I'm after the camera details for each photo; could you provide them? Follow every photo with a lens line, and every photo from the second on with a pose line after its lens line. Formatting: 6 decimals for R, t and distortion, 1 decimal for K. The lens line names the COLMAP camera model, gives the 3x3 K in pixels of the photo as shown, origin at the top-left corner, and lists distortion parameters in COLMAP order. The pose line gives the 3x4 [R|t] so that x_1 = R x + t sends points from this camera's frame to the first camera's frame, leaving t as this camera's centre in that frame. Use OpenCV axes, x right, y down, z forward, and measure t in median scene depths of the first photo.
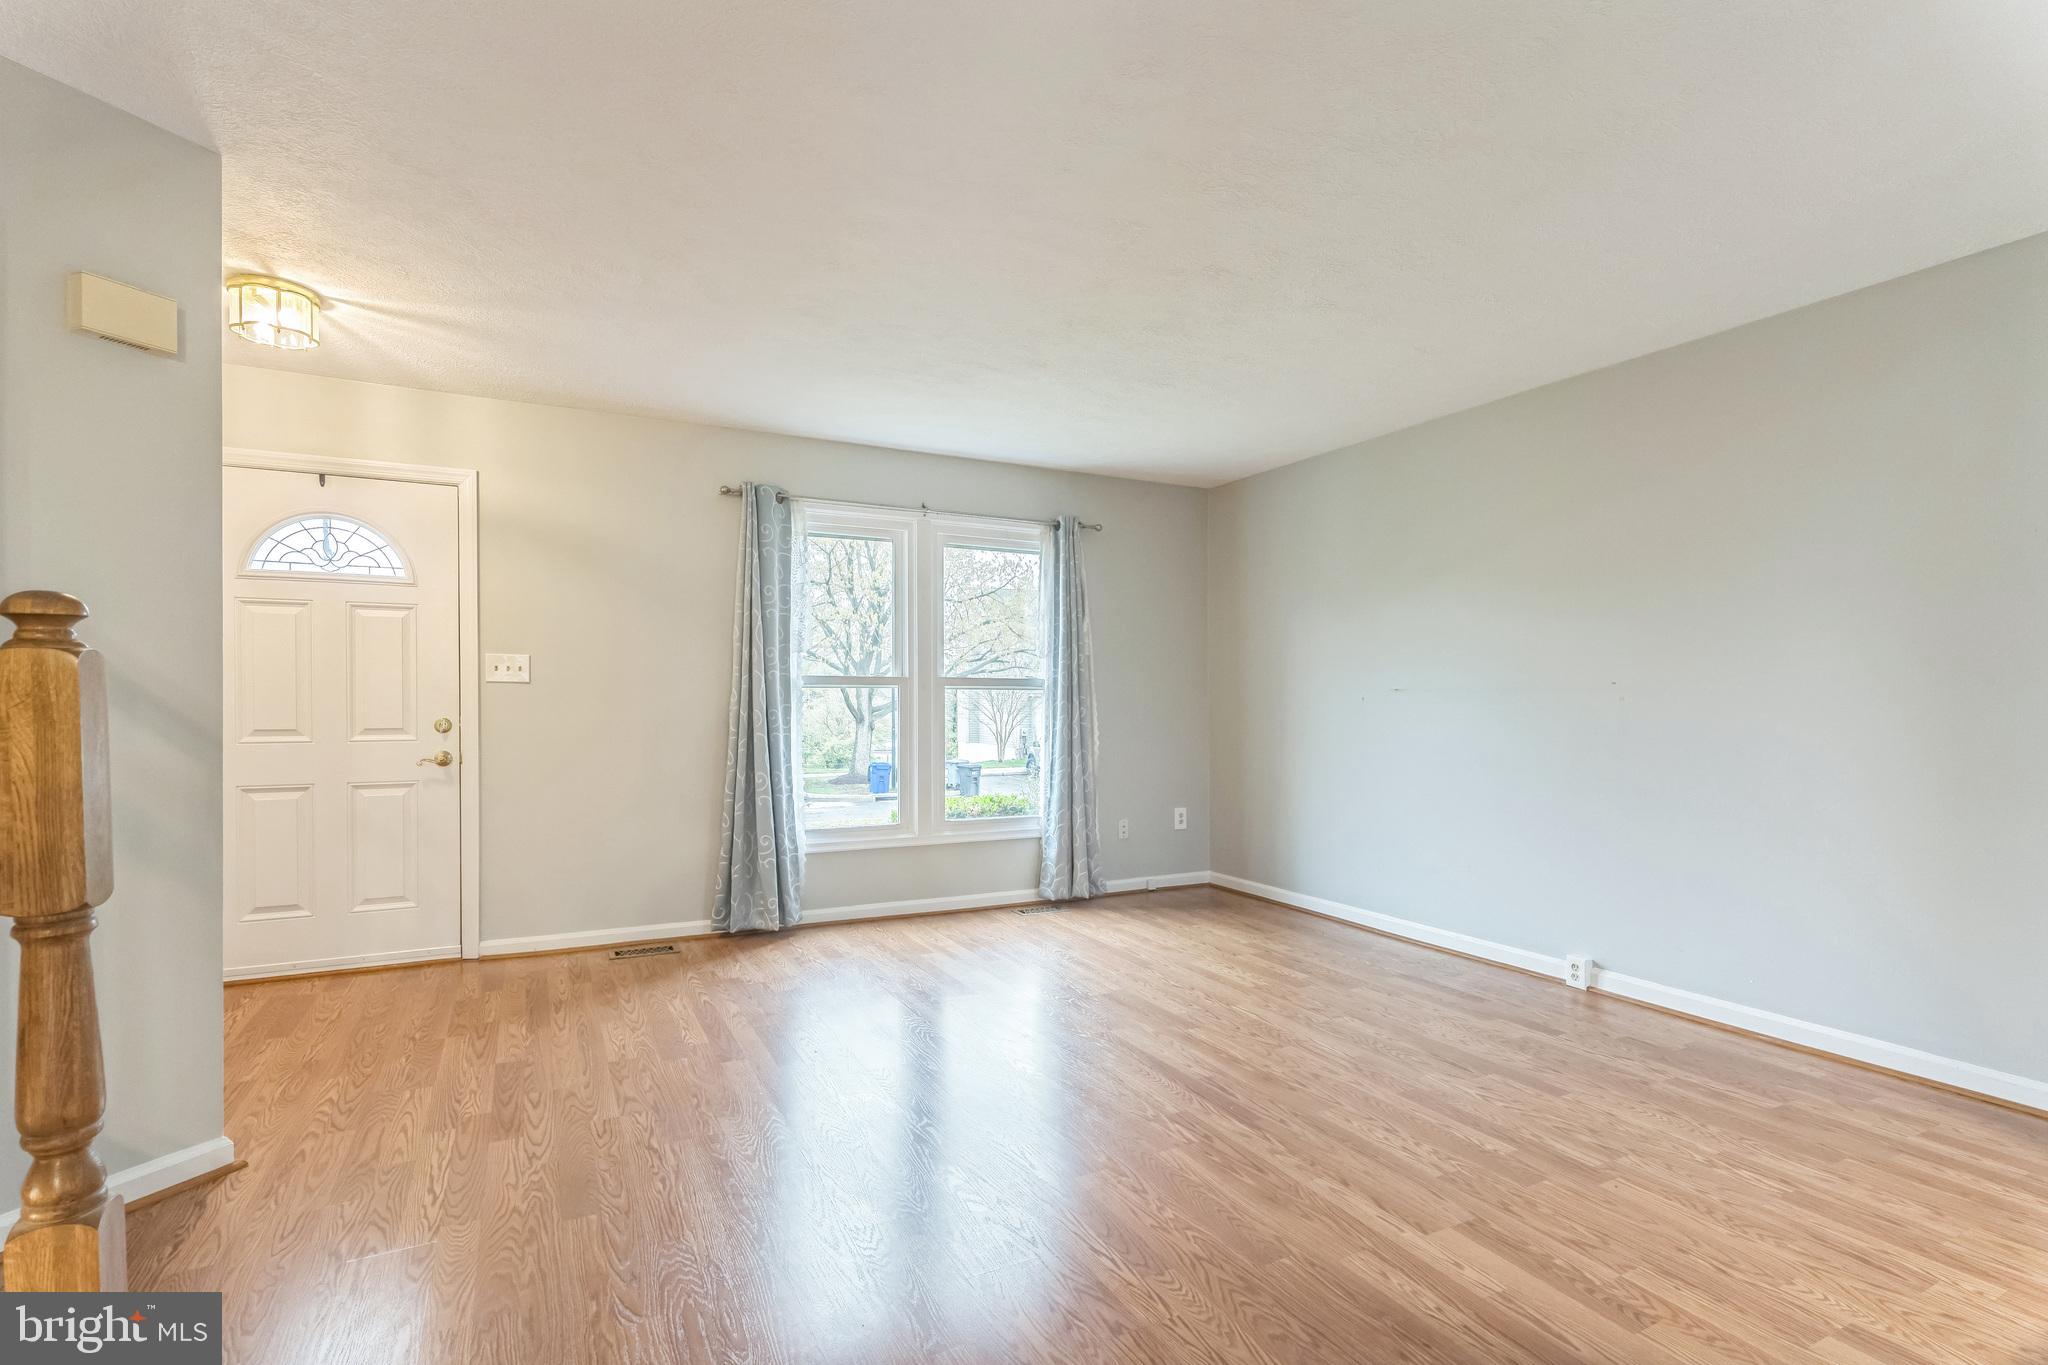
lens RADIAL K [[963.0, 0, 1027.4], [0, 963.0, 701.8], [0, 0, 1]] dist [-0.002497, 0.001360]
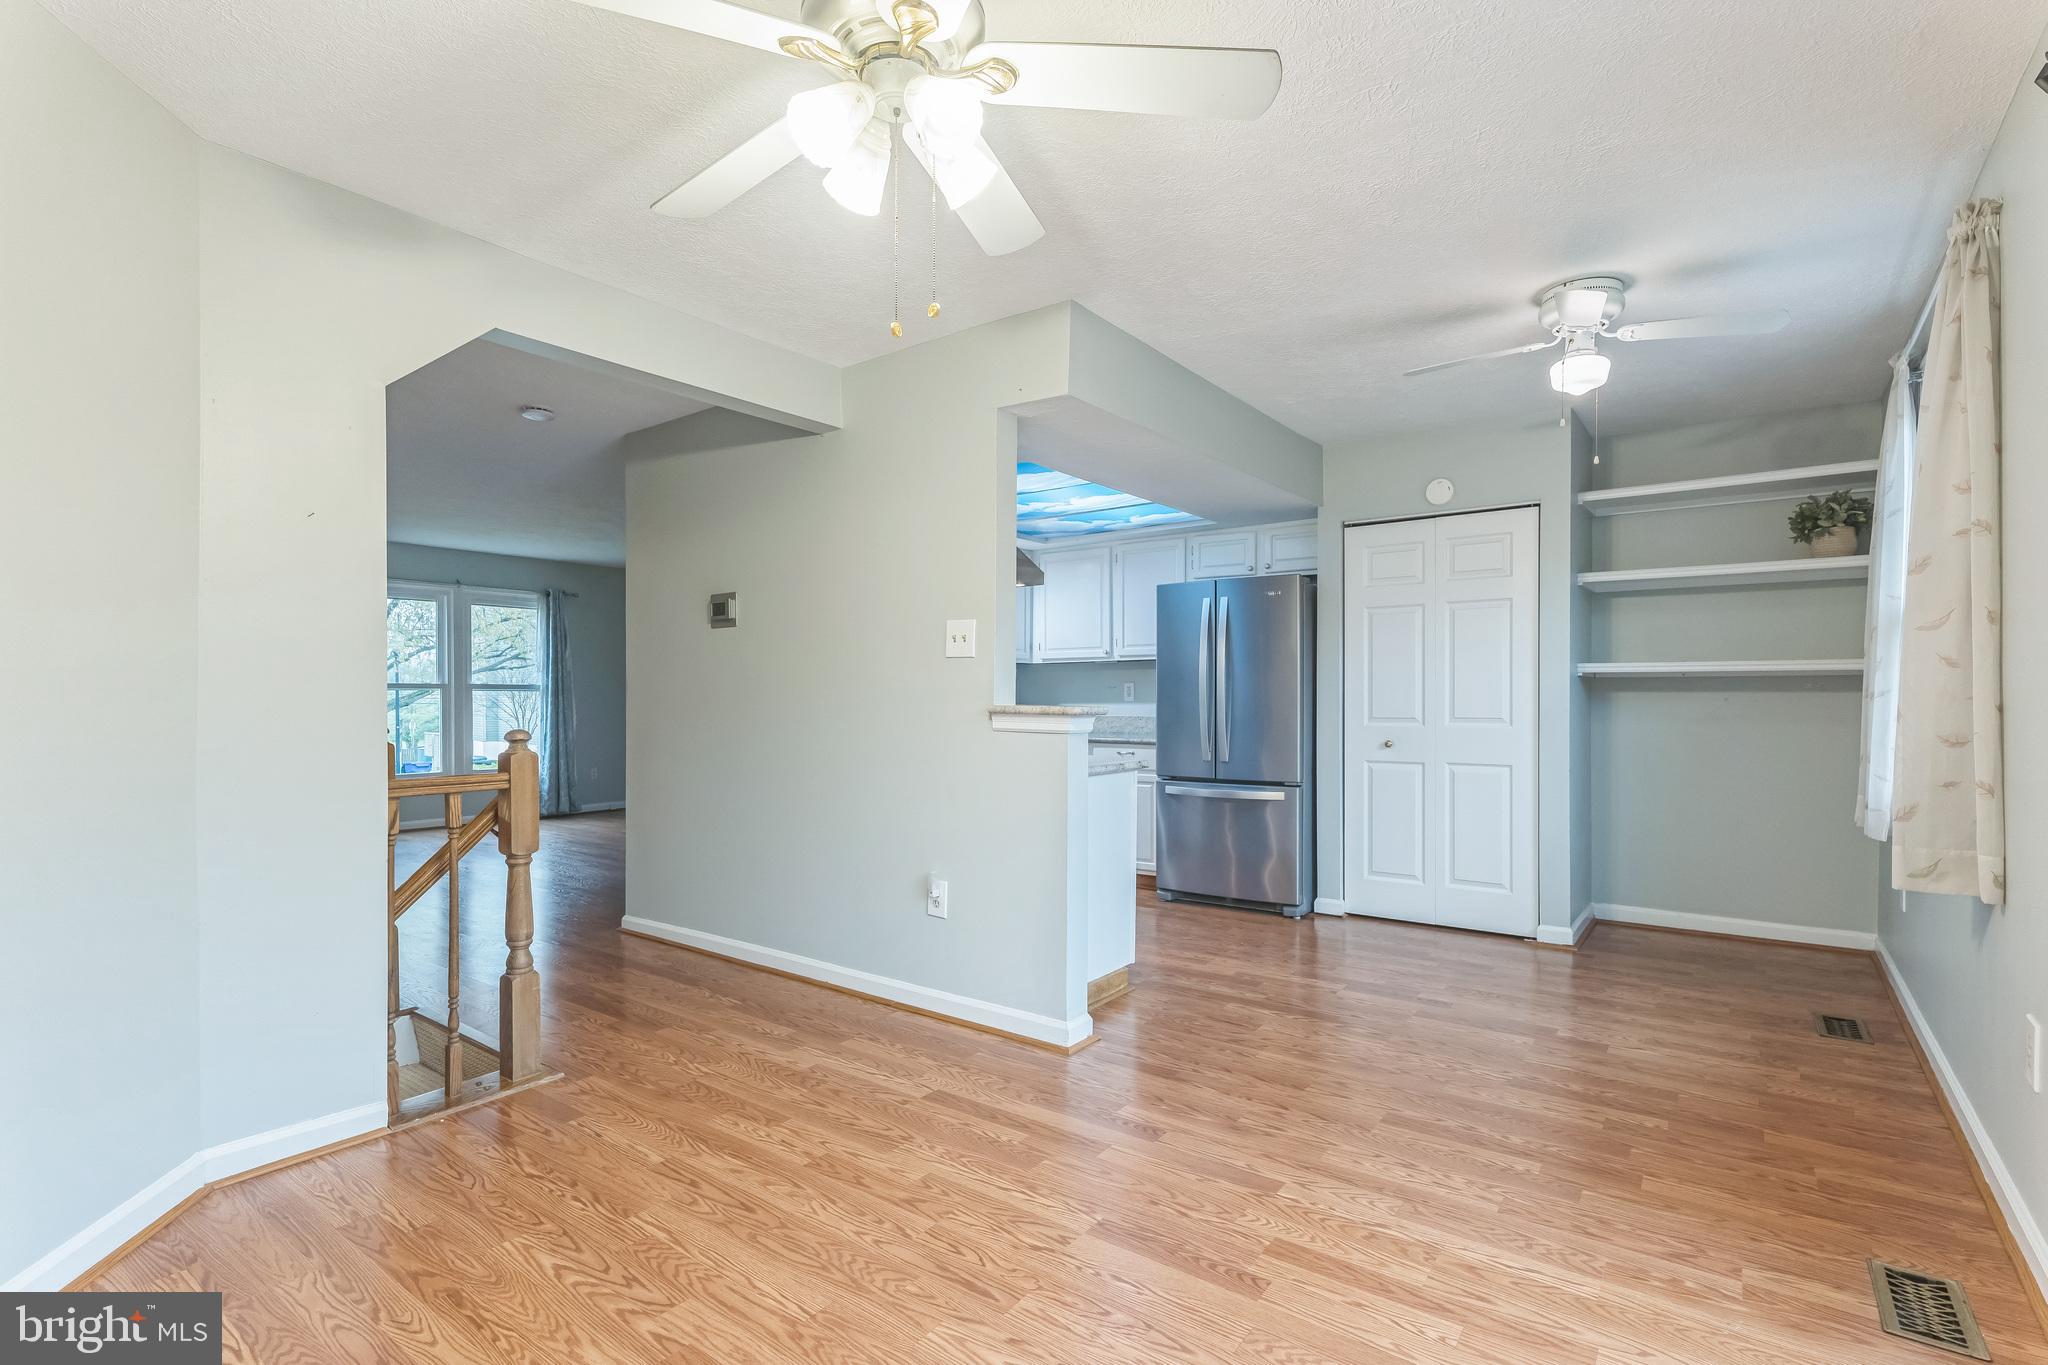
lens RADIAL K [[963.0, 0, 1028.1], [0, 963.0, 686.6], [0, 0, 1]] dist [-0.002497, 0.001360]
pose [[0.899195, -0.000894, 0.437548, 0.044081], [0.005657, 0.999938, -0.009583, 0.000686], [-0.437512, 0.011092, 0.899144, -0.801960]]
